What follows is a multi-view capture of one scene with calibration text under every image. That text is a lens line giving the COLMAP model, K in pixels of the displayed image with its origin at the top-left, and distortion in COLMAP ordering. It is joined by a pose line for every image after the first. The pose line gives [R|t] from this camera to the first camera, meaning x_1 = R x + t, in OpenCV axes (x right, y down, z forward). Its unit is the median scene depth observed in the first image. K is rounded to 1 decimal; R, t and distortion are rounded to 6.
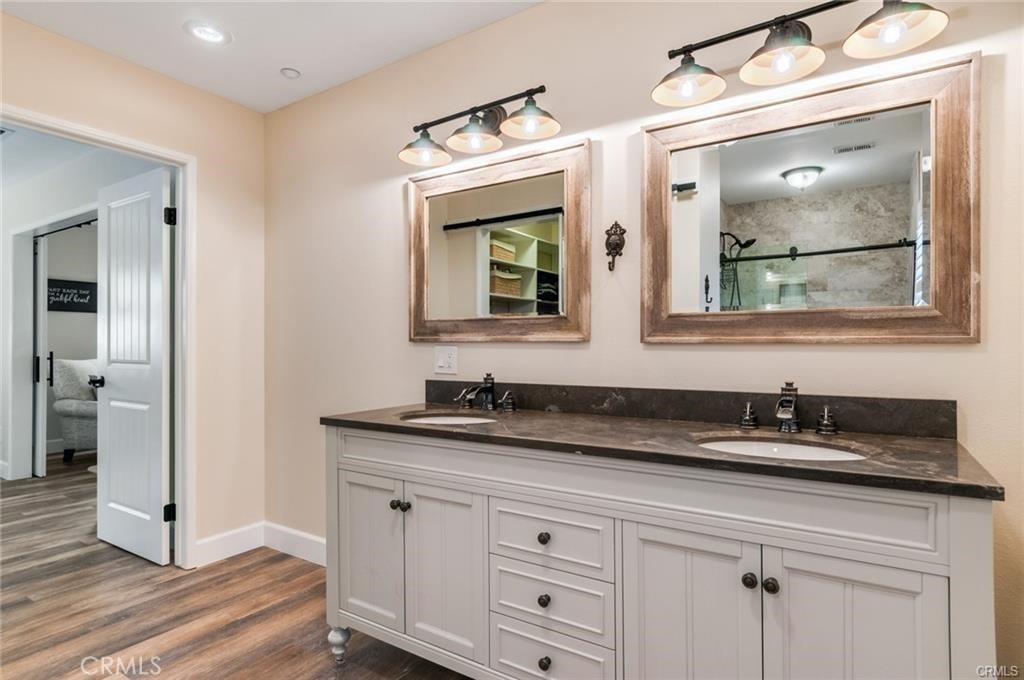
lens RADIAL K [[542.6, 0, 513.6], [0, 542.6, 338.3], [0, 0, 1]] dist [0.002380, -0.000184]
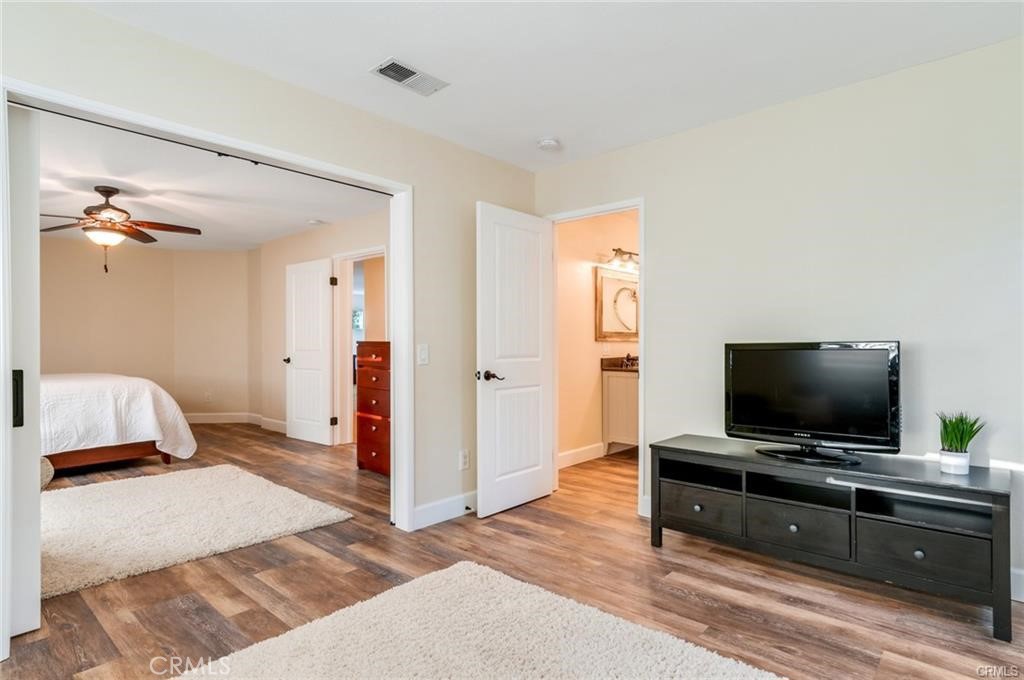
lens RADIAL K [[542.6, 0, 512.6], [0, 542.6, 344.2], [0, 0, 1]] dist [0.002380, -0.000184]
pose [[0.156754, 0.003113, 0.987633, -2.070546], [0.002133, 0.999992, -0.003491, 0.021975], [-0.987635, 0.002654, 0.156746, 0.861130]]
